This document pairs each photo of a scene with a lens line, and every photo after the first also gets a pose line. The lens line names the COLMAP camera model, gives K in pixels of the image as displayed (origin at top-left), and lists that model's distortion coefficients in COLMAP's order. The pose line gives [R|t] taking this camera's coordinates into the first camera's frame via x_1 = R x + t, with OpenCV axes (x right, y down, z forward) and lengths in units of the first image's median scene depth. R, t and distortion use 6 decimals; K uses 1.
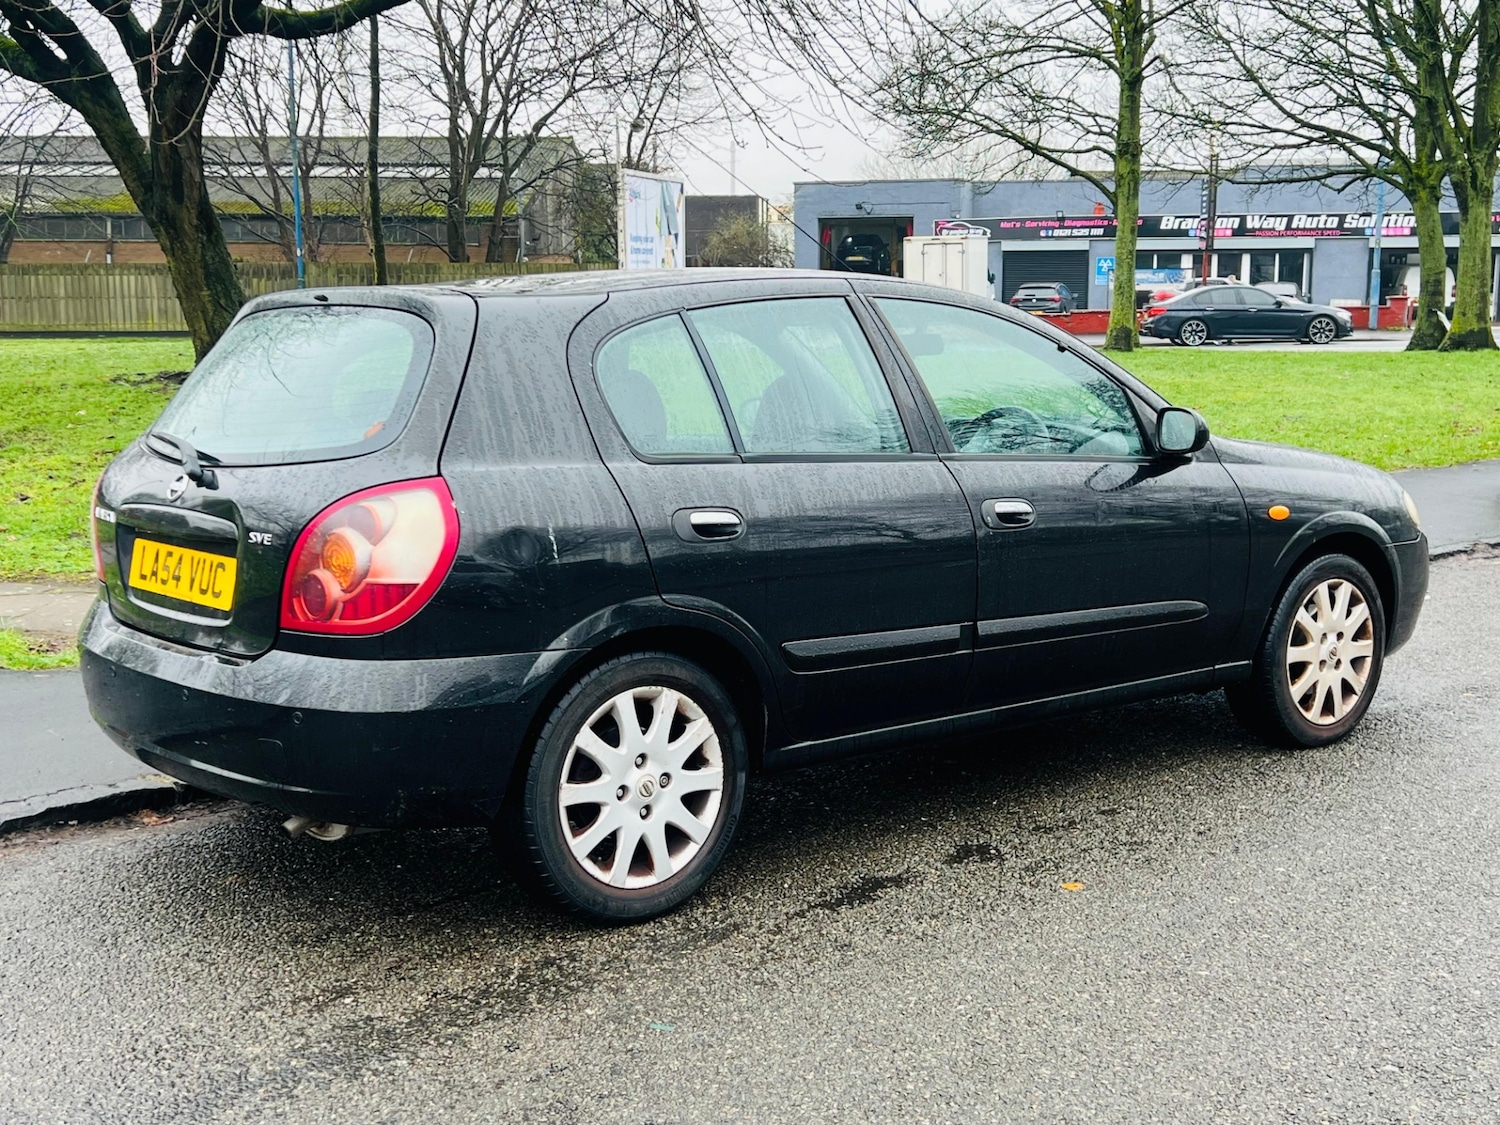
lens RADIAL K [[1828.7, 0, 762.1], [0, 1828.7, 586.8], [0, 0, 1]] dist [0.169645, -0.416645]
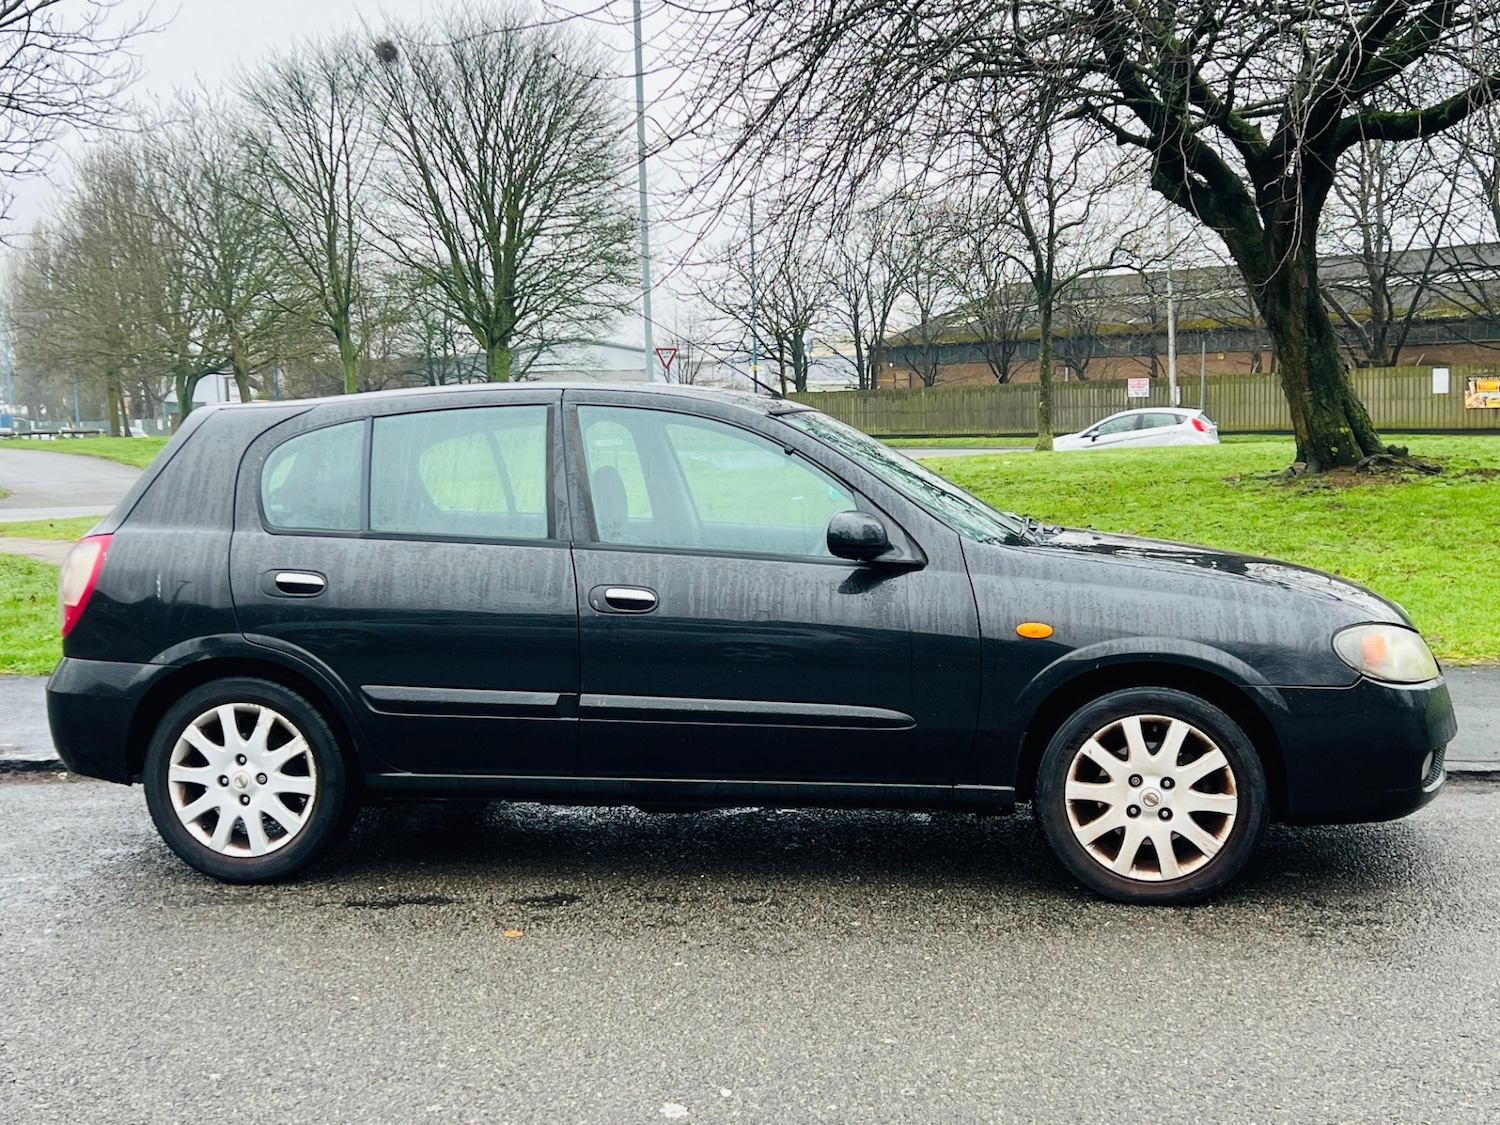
lens RADIAL K [[1828.7, 0, 762.1], [0, 1828.7, 586.8], [0, 0, 1]] dist [0.169645, -0.416645]
pose [[0.668615, 0.061923, -0.741026, 0.982770], [-0.099924, 0.994970, -0.007017, -0.047527], [0.736864, 0.078738, 0.671440, 0.320757]]
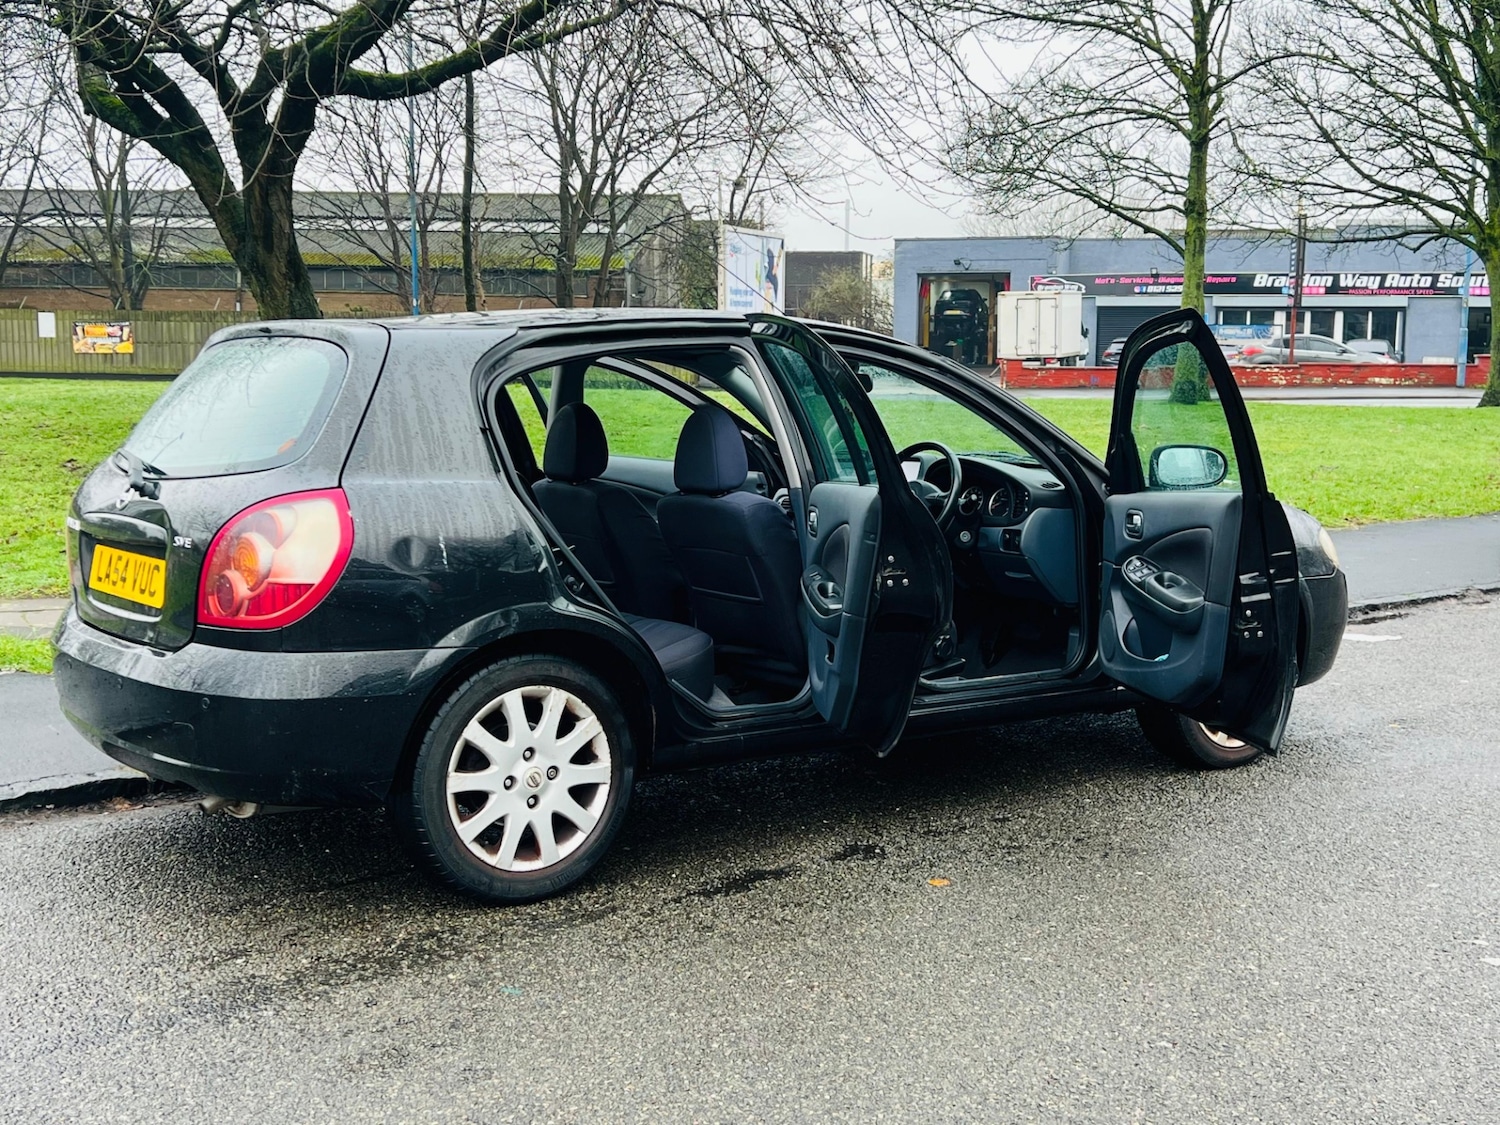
lens RADIAL K [[1792.8, 0, 766.6], [0, 1792.8, 572.3], [0, 0, 1]] dist [0.161273, -0.388755]
pose [[0.998280, 0.017817, -0.055845, 0.113055], [-0.019656, 0.999276, -0.032560, 0.016415], [0.055225, 0.033602, 0.997908, -0.054600]]
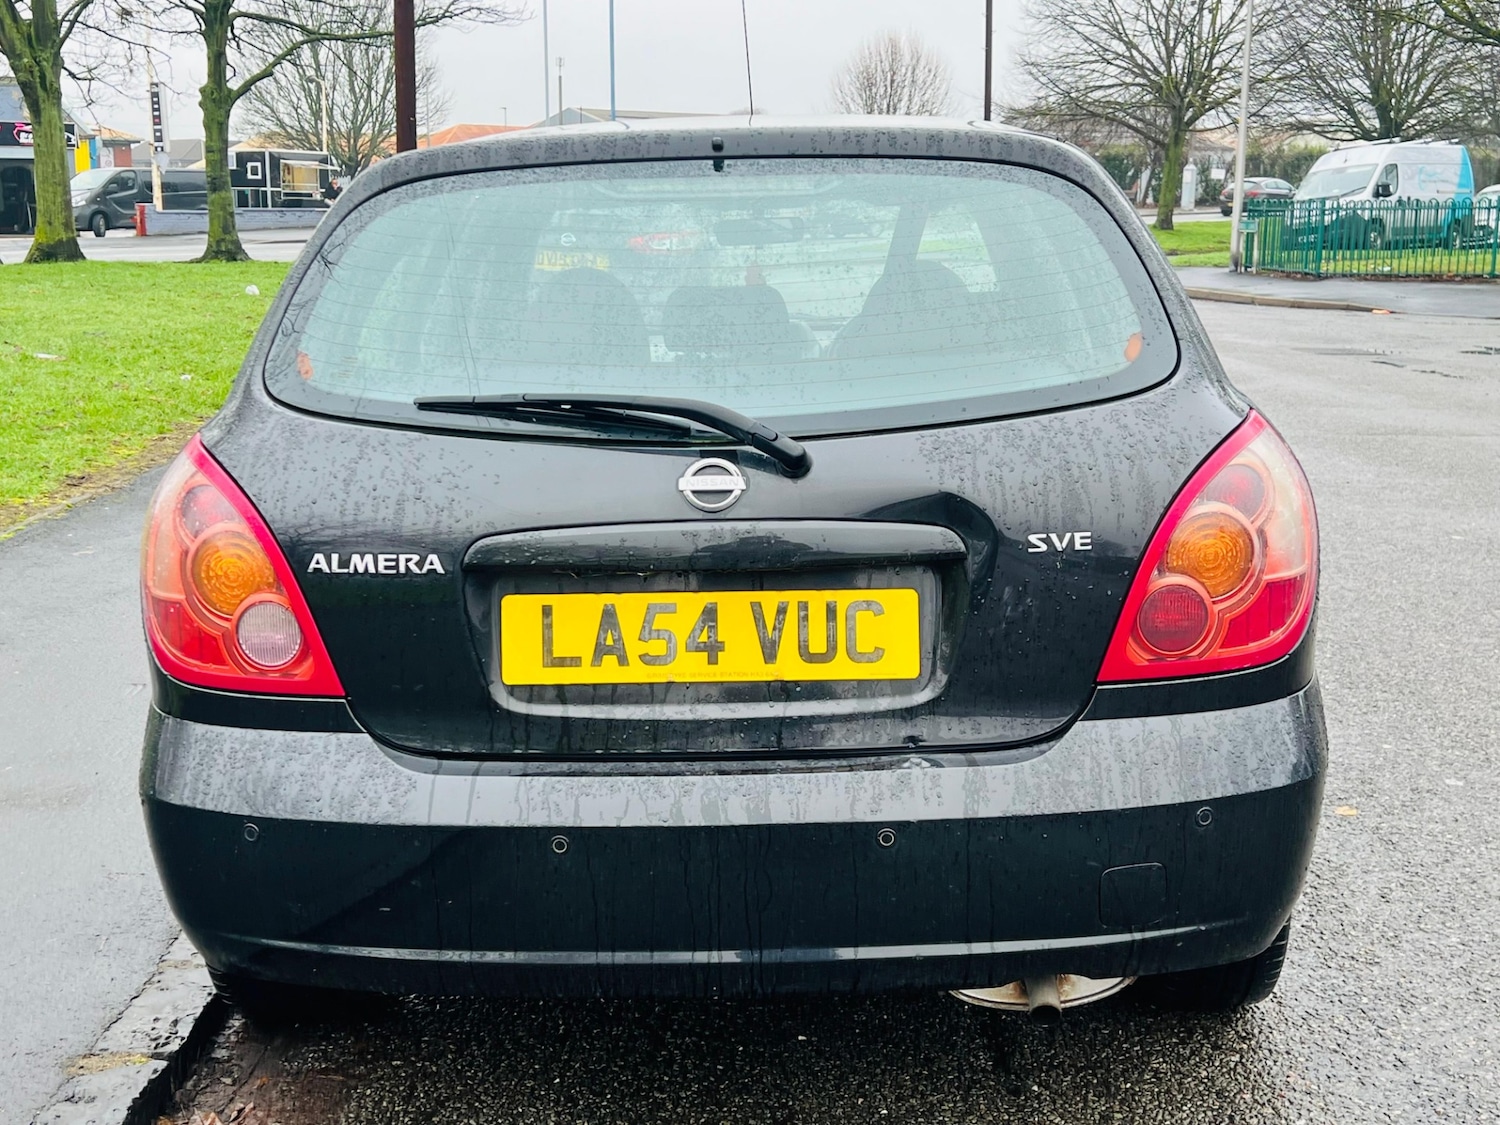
lens RADIAL K [[1853.1, 0, 750.4], [0, 1853.1, 558.5], [0, 0, 1]] dist [0.143115, -0.334986]
pose [[0.665794, -0.142053, 0.732489, -0.631569], [0.121698, 0.989238, 0.081228, -0.066473], [-0.736144, 0.035061, 0.675916, 0.540072]]
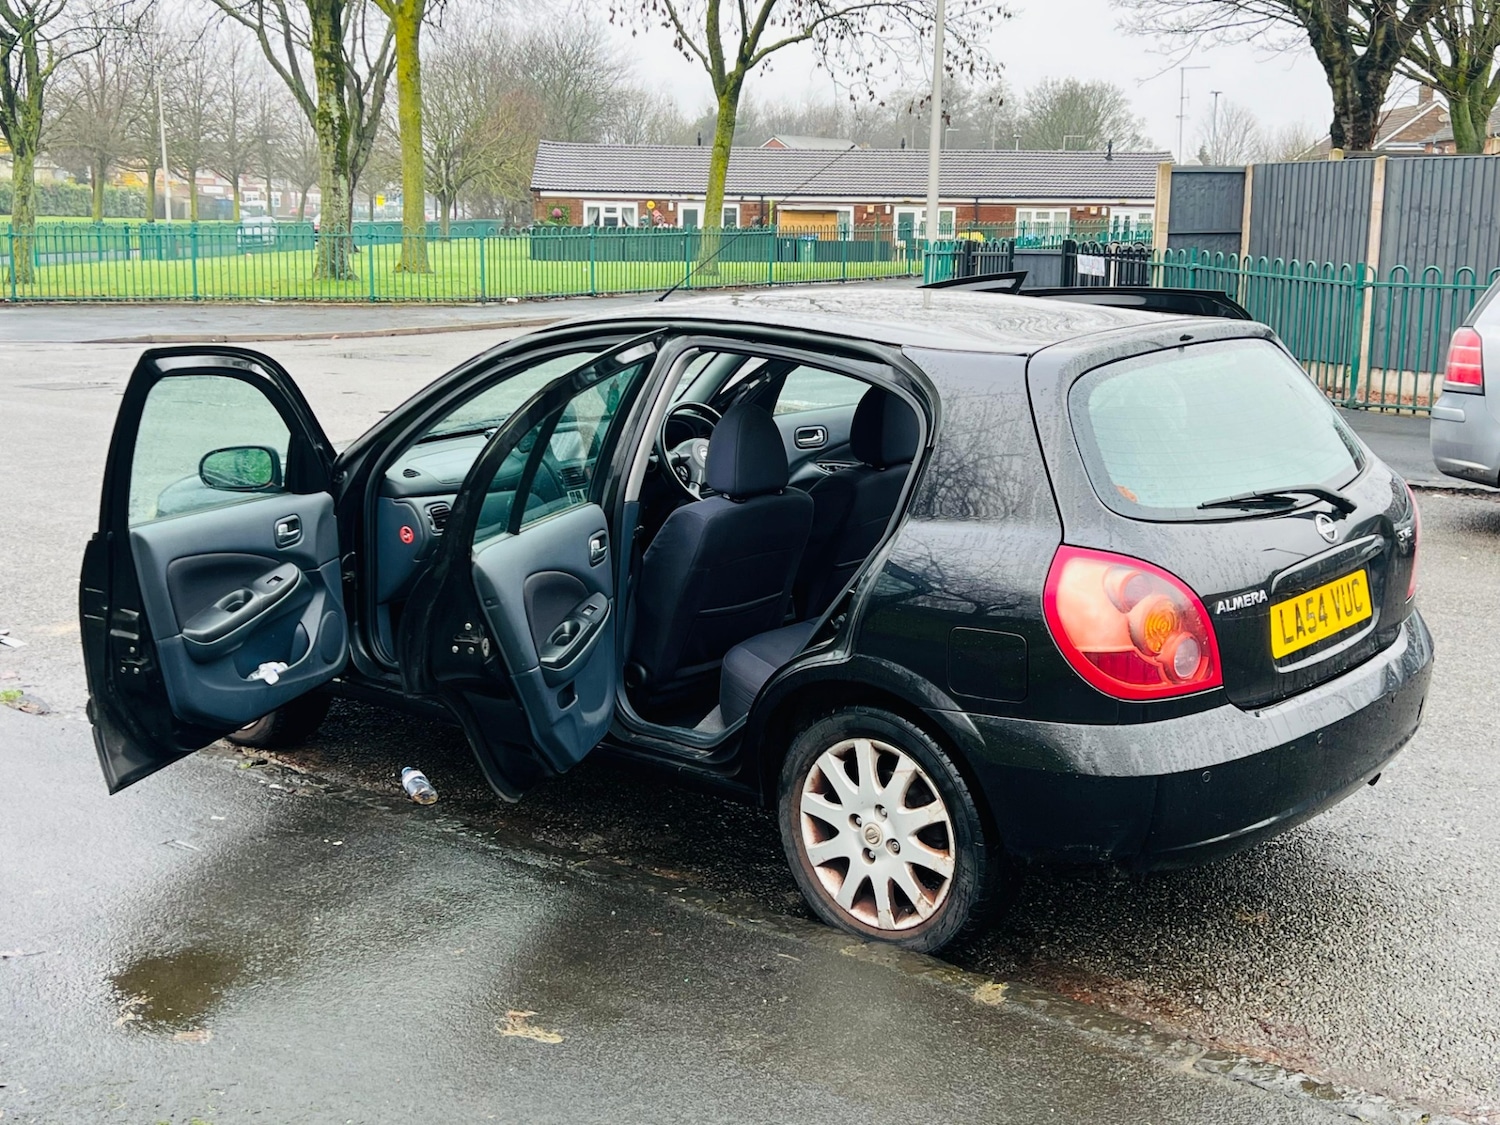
lens RADIAL K [[1830.4, 0, 750.0], [0, 1830.4, 562.5], [0, 0, 1]] dist [0.149548, -0.356168]
pose [[-0.138939, -0.190135, 0.971877, -1.108637], [0.158141, 0.964542, 0.211308, -0.264511], [-0.977593, 0.183053, -0.103944, 1.245864]]
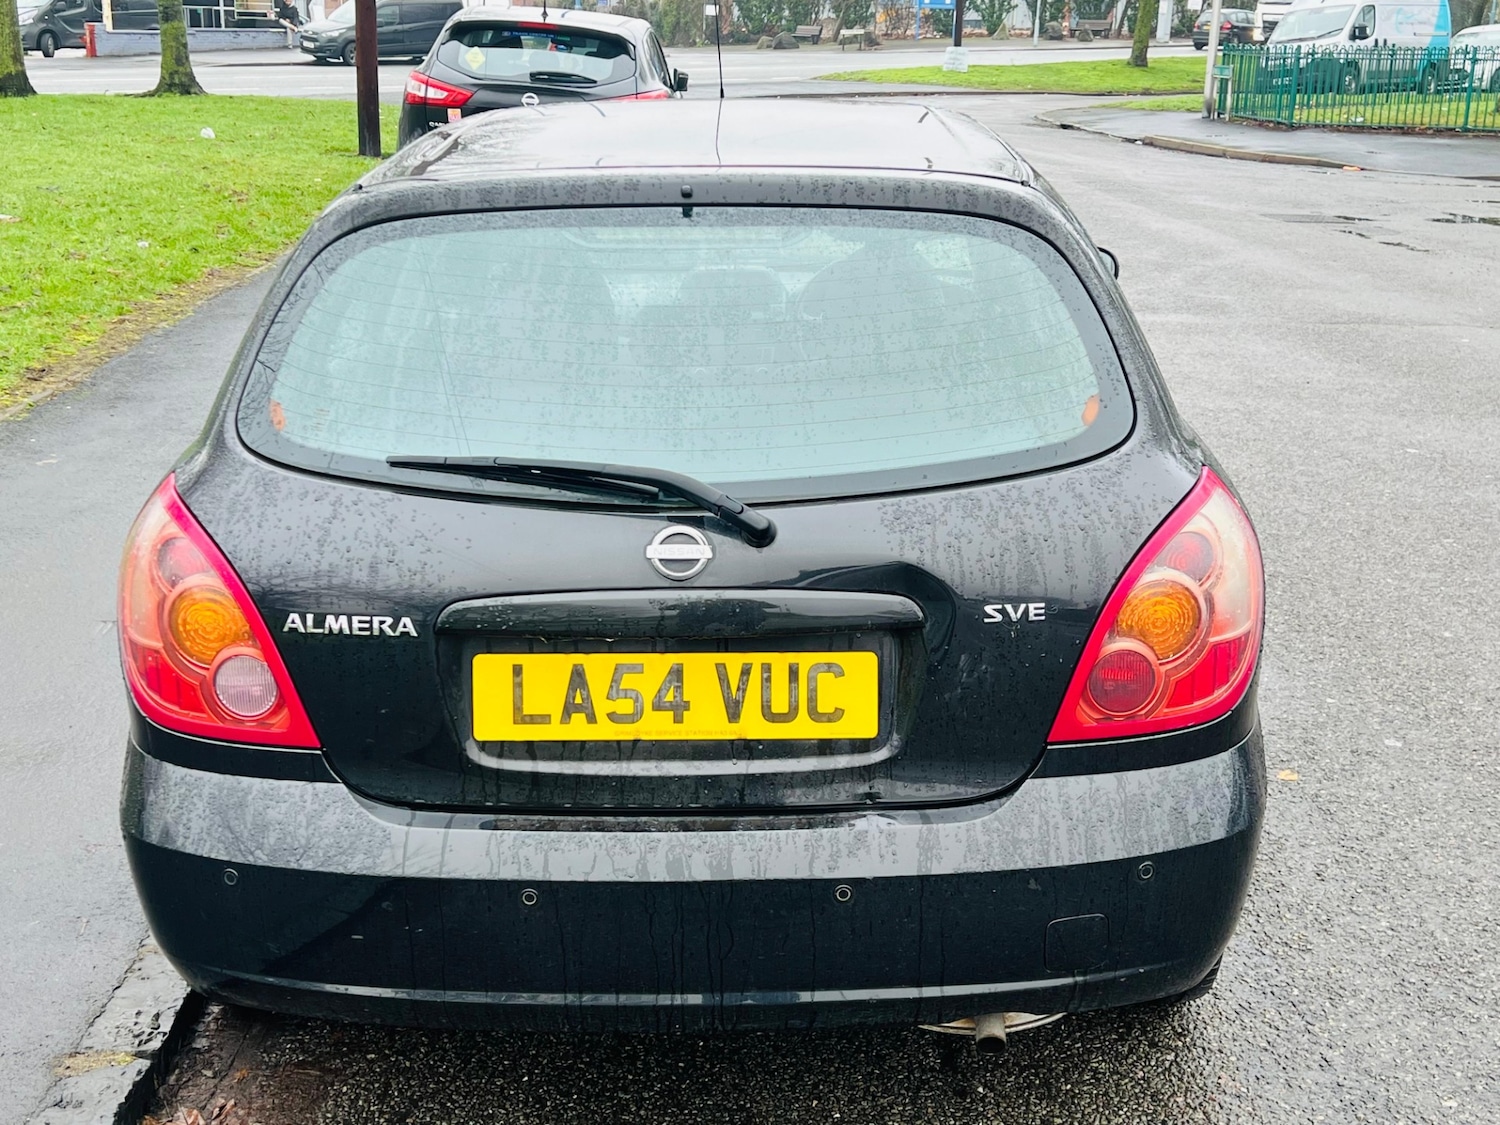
lens RADIAL K [[1853.1, 0, 750.4], [0, 1853.1, 558.5], [0, 0, 1]] dist [0.143115, -0.334986]
pose [[0.653169, -0.201732, 0.729846, -0.631331], [0.108952, 0.978867, 0.173057, -0.130550], [-0.749333, -0.033518, 0.661344, 0.530836]]
